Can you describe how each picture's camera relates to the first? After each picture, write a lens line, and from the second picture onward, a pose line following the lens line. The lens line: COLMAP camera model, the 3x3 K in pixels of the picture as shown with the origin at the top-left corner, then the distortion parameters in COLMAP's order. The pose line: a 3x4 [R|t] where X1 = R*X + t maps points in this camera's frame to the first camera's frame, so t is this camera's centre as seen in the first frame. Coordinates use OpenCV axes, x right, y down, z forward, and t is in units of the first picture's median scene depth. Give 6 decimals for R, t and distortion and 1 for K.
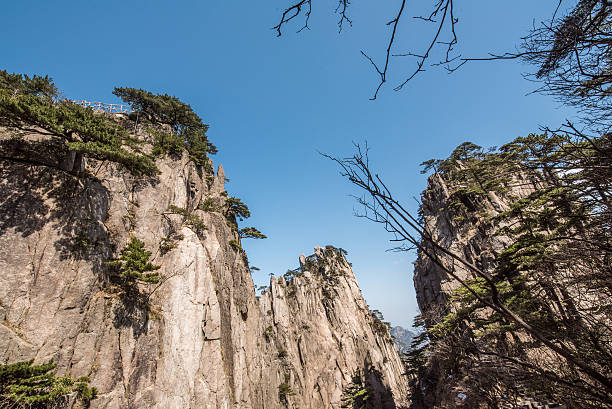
lens RADIAL K [[263.3, 0, 306.0], [0, 263.3, 204.5], [0, 0, 1]] dist [0.002526, -0.010774]
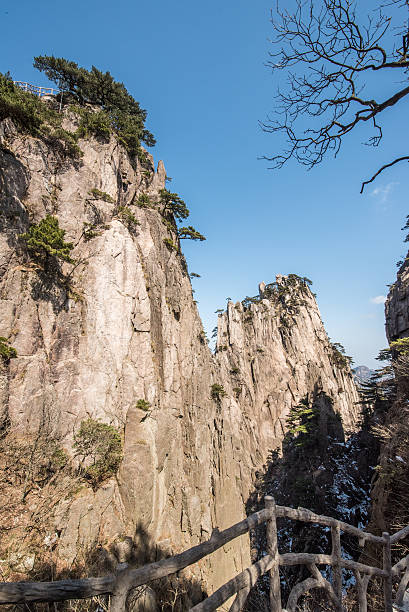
lens RADIAL K [[263.3, 0, 204.5], [0, 263.3, 306.0], [0, 0, 1]] dist [0.002526, -0.010774]
pose [[0.968815, 0.067843, -0.238316, 0.081717], [-0.003978, 0.965922, 0.258803, 0.123688], [0.247752, -0.249785, 0.936070, 0.114336]]
